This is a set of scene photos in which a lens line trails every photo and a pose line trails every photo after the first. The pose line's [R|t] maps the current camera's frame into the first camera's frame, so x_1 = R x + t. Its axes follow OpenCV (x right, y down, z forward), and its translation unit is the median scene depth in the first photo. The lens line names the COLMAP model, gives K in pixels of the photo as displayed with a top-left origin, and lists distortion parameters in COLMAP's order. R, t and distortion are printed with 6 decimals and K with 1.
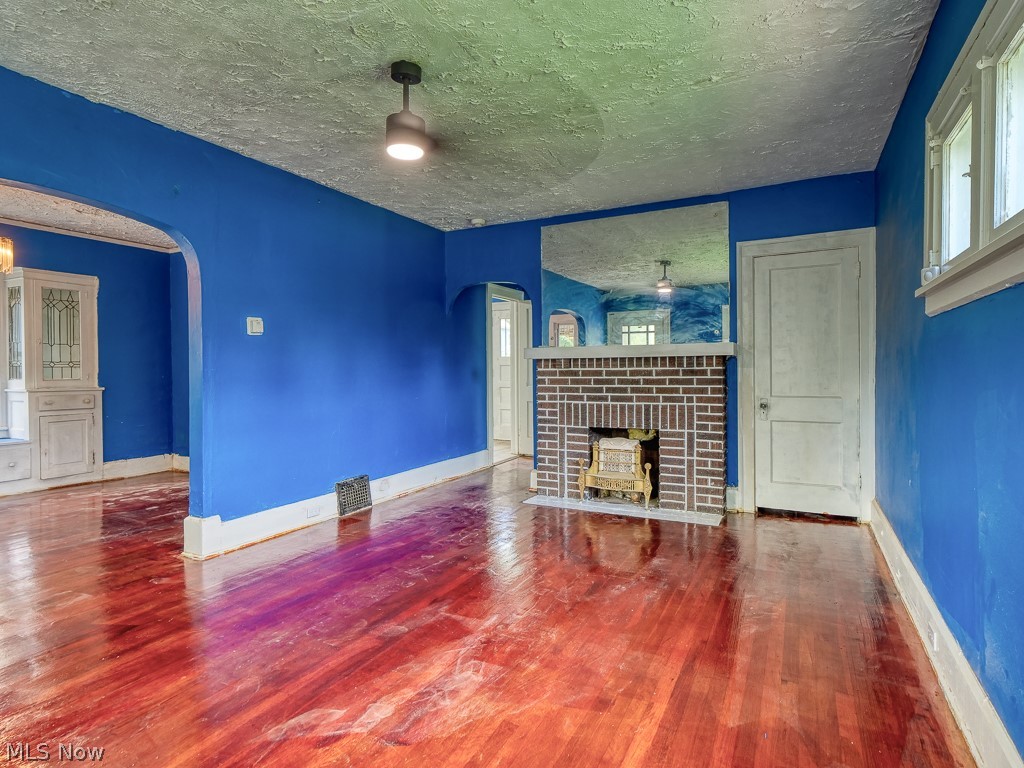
lens RADIAL K [[558.8, 0, 507.7], [0, 558.8, 377.5], [0, 0, 1]] dist [-0.002776, 0.000333]
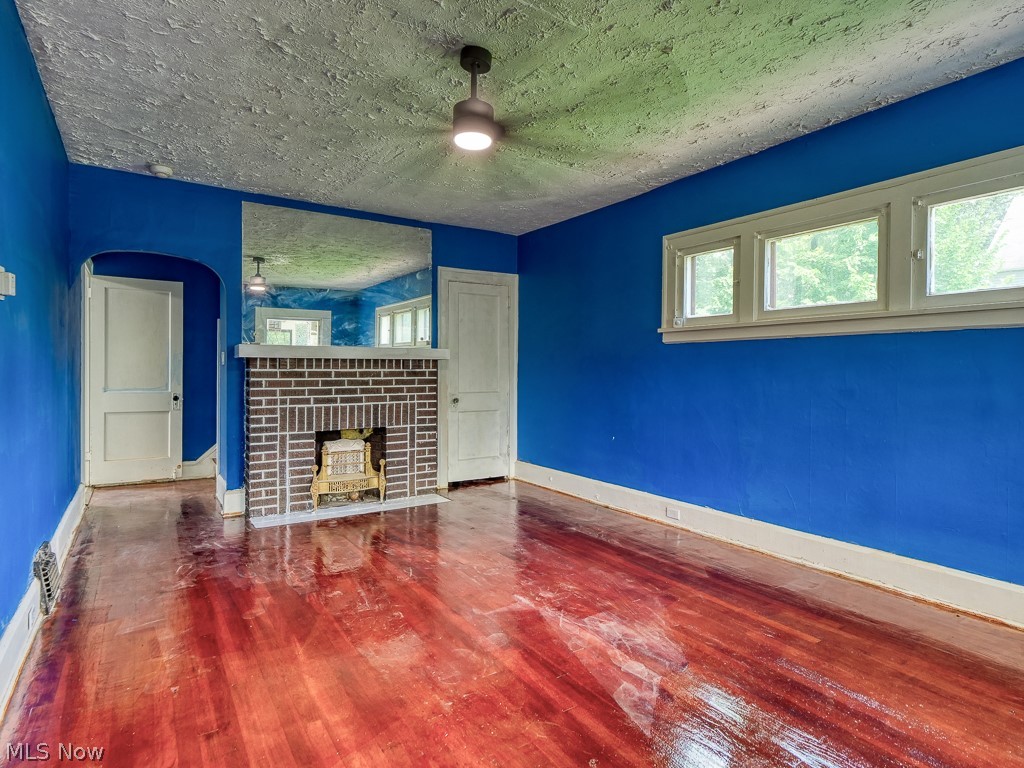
lens RADIAL K [[558.8, 0, 510.2], [0, 558.8, 377.2], [0, 0, 1]] dist [-0.002776, 0.000333]
pose [[0.479085, -0.002207, 0.877766, -0.560289], [0.006960, 0.999975, -0.001284, 0.000581], [-0.877741, 0.006725, 0.479088, 0.277117]]
